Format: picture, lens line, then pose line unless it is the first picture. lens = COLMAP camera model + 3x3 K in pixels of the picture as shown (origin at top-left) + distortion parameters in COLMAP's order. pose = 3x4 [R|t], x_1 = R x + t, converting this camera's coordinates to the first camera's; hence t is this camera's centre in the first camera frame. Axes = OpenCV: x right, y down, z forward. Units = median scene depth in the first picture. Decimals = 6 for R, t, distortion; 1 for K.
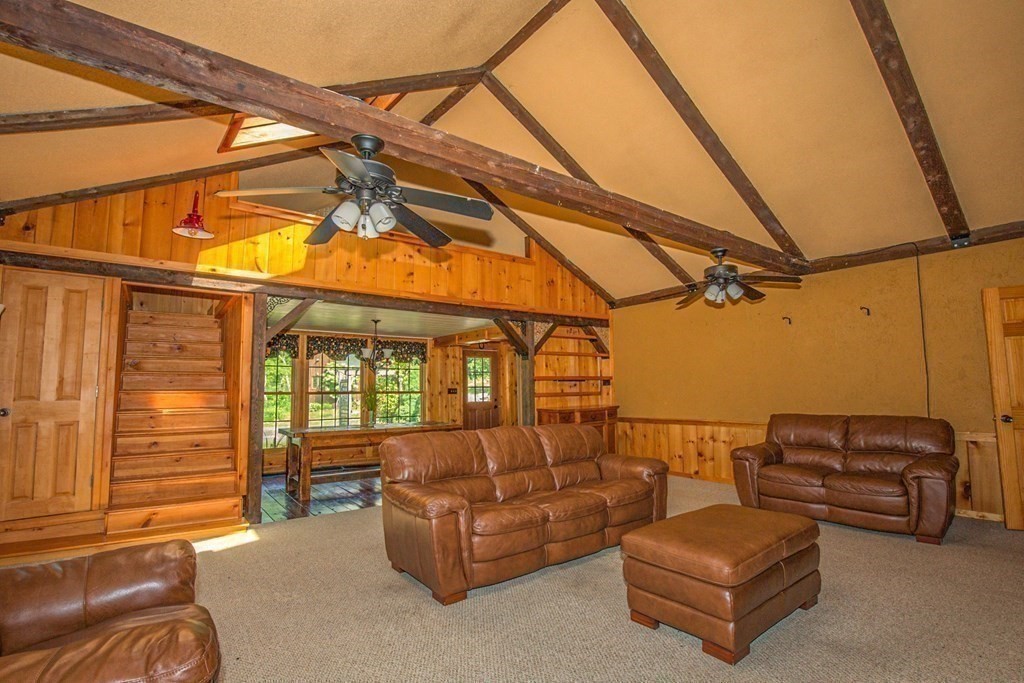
lens RADIAL K [[477.8, 0, 509.5], [0, 477.8, 343.1], [0, 0, 1]] dist [-0.038214, 0.008003]
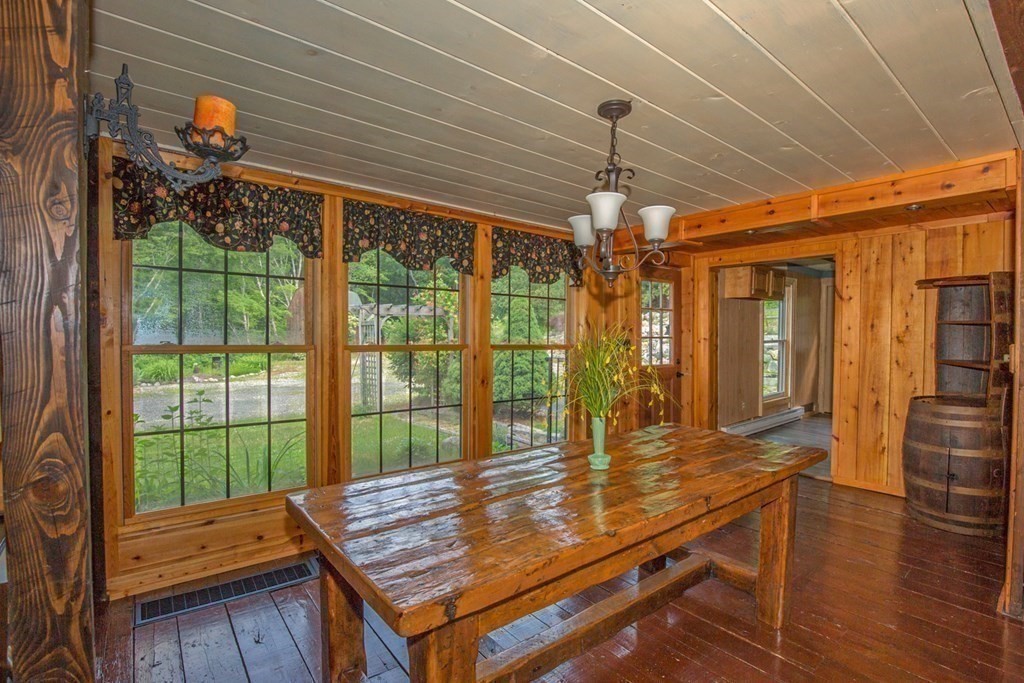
lens RADIAL K [[477.8, 0, 514.5], [0, 477.8, 345.0], [0, 0, 1]] dist [-0.038214, 0.008003]
pose [[0.999167, 0.016861, 0.037153, -0.258674], [-0.020932, 0.993480, 0.112066, 0.047858], [-0.035021, -0.112750, 0.993006, 0.517400]]
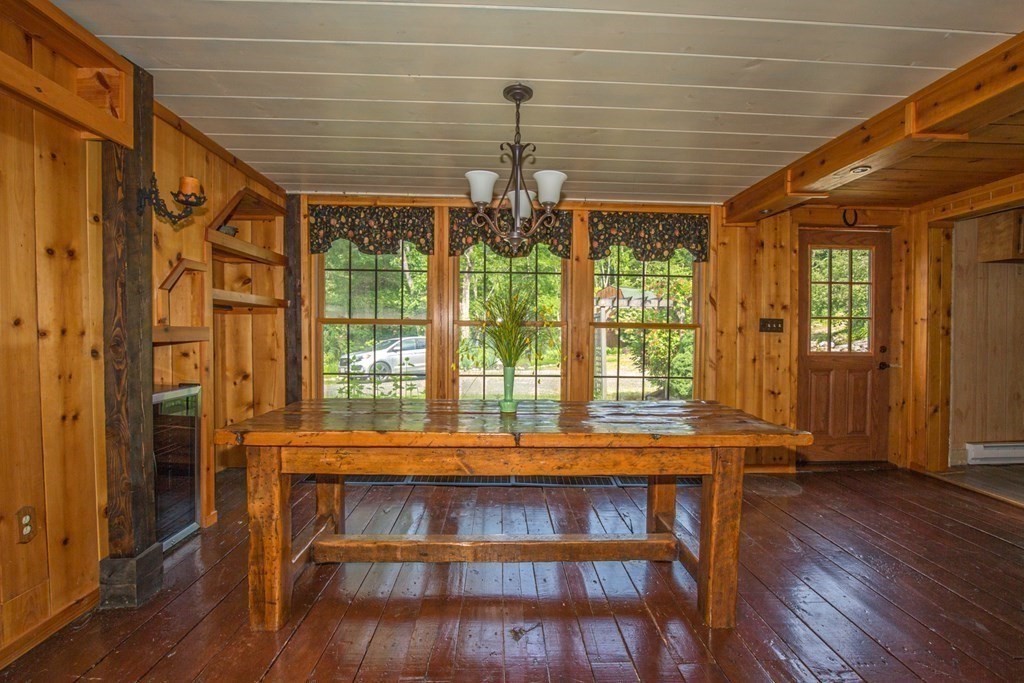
lens RADIAL K [[477.8, 0, 520.8], [0, 477.8, 342.3], [0, 0, 1]] dist [-0.038214, 0.008003]
pose [[0.827534, 0.027741, -0.560730, -0.068338], [0.034434, 0.994390, 0.100014, 0.066688], [0.560358, -0.102074, 0.821936, 0.529672]]
